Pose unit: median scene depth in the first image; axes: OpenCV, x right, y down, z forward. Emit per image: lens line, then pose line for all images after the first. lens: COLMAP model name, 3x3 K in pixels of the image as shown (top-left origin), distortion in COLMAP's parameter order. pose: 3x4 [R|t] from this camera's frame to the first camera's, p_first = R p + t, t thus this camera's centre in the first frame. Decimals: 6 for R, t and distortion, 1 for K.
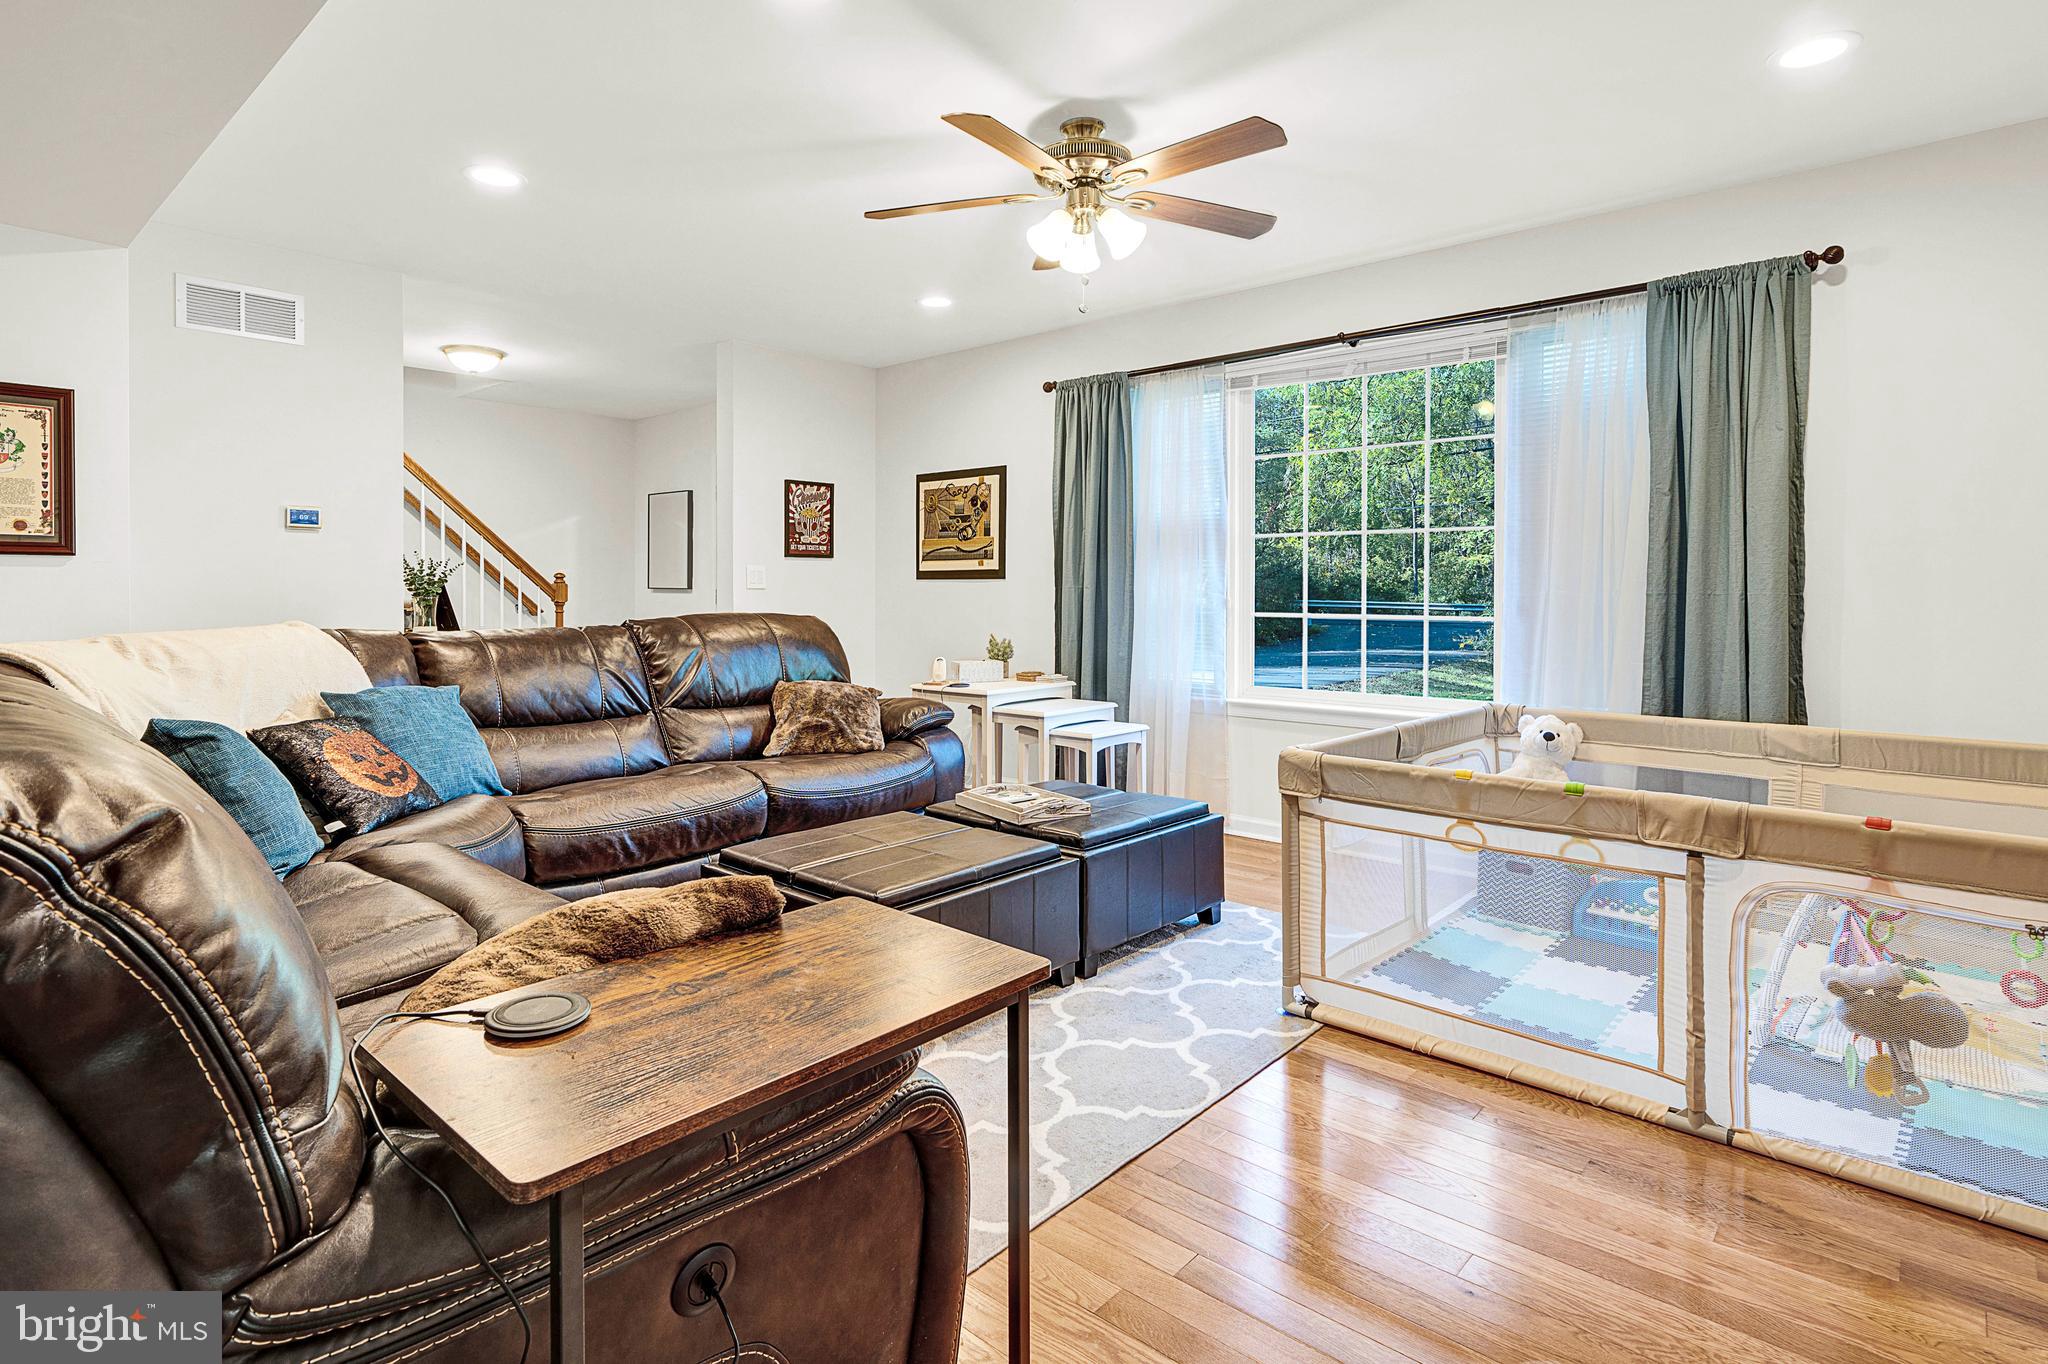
lens RADIAL K [[1041.6, 0, 1023.6], [0, 1041.6, 596.8], [0, 0, 1]] dist [0.000171, -0.000123]
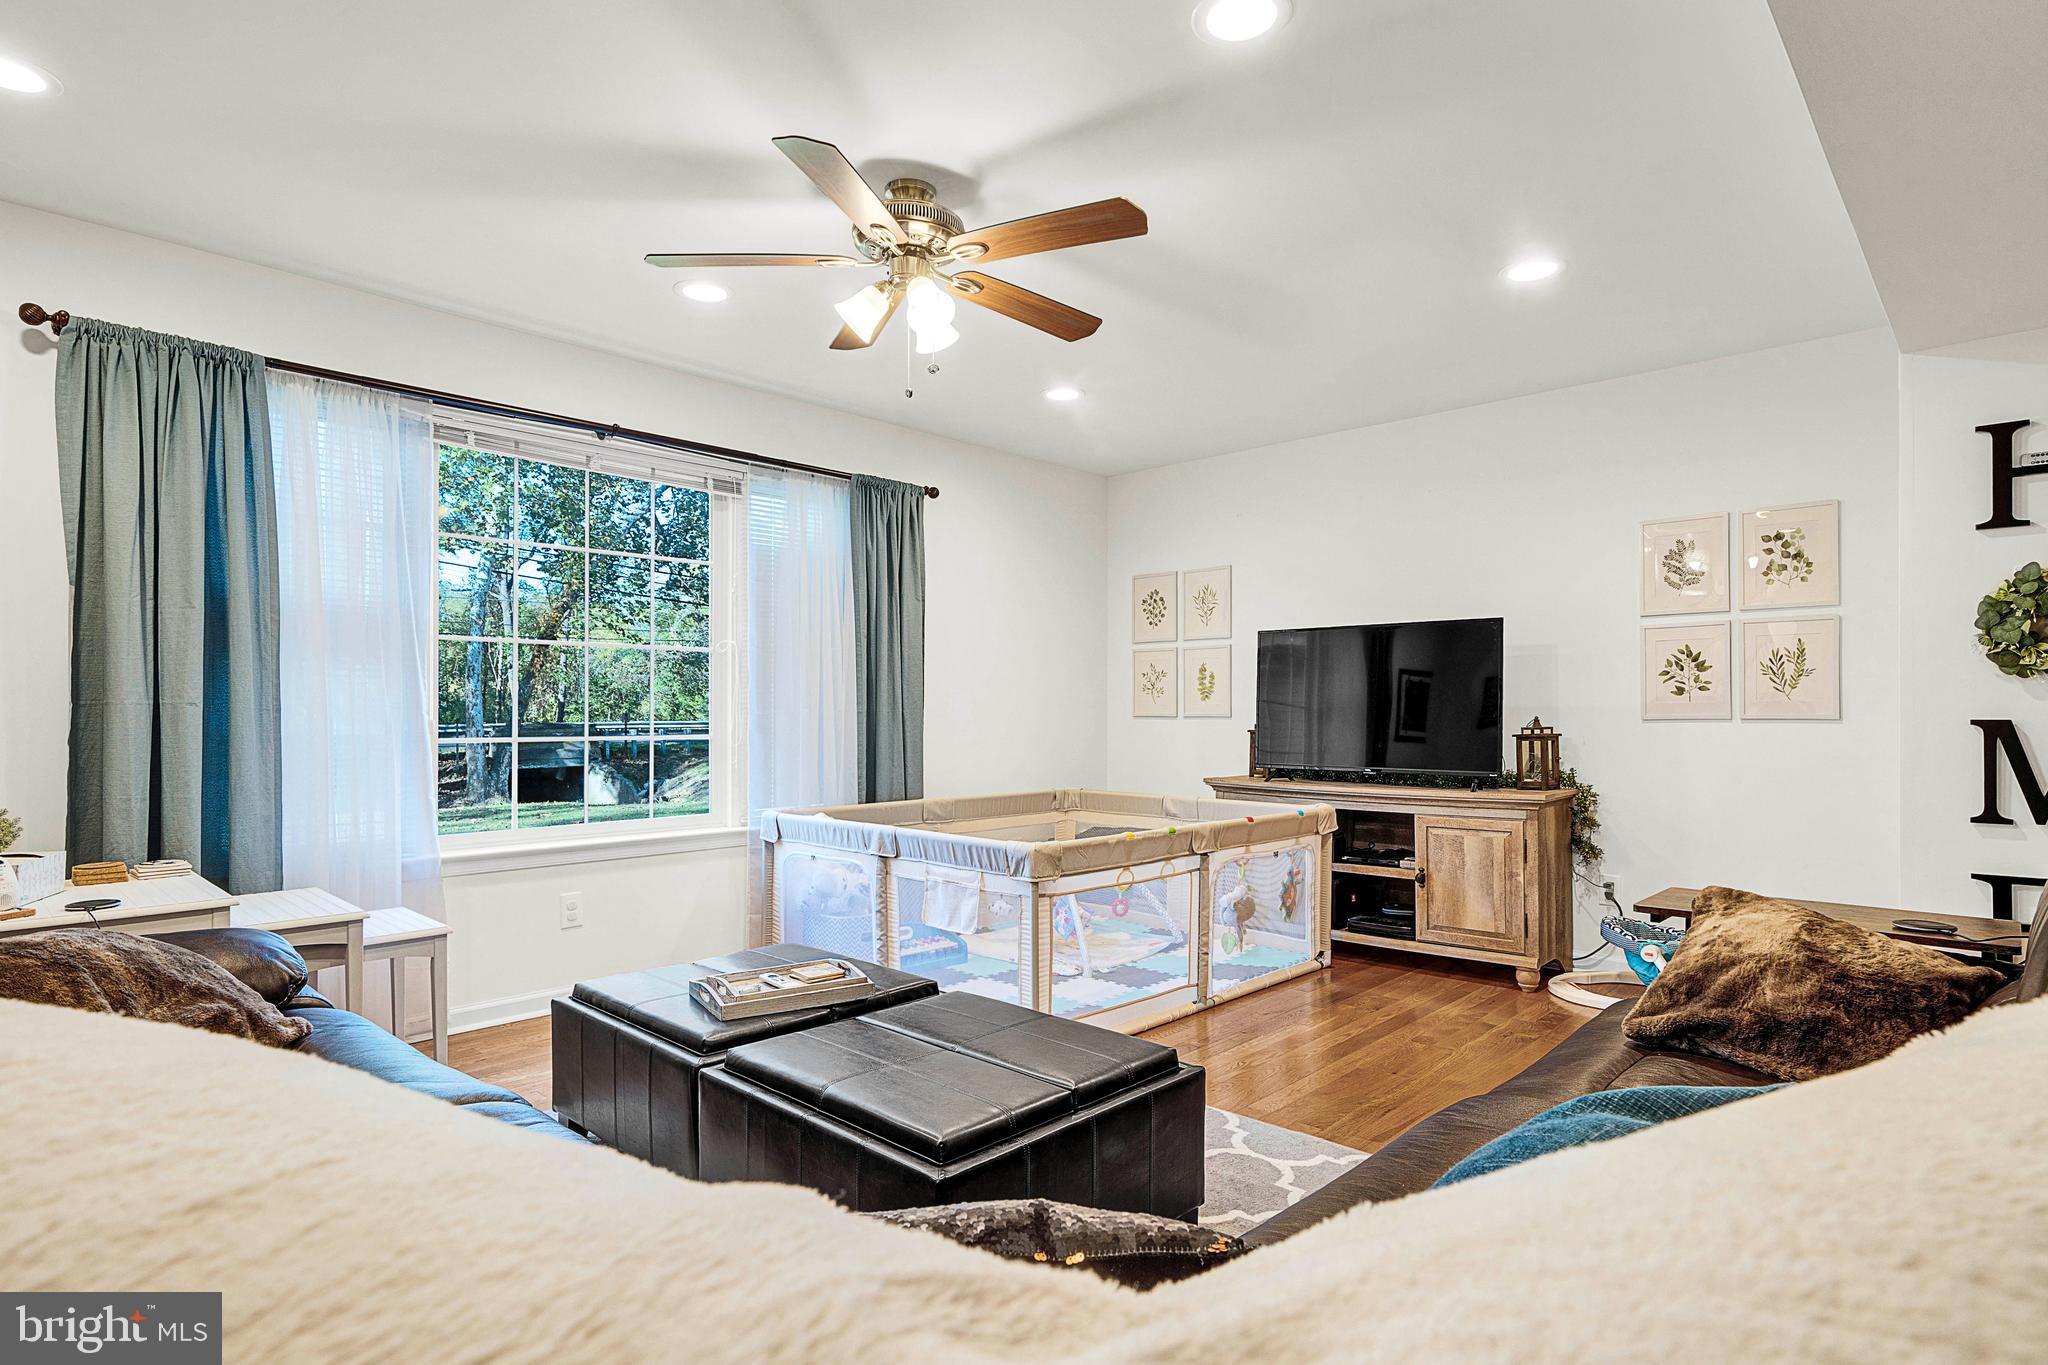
lens RADIAL K [[1048.9, 0, 1023.6], [0, 1048.9, 707.9], [0, 0, 1]] dist [-0.001184, -0.000167]
pose [[0.043755, 0.003448, 0.999036, -0.759980], [0.007981, 0.999961, -0.003801, -0.001140], [-0.999010, 0.008140, 0.043725, 0.788398]]
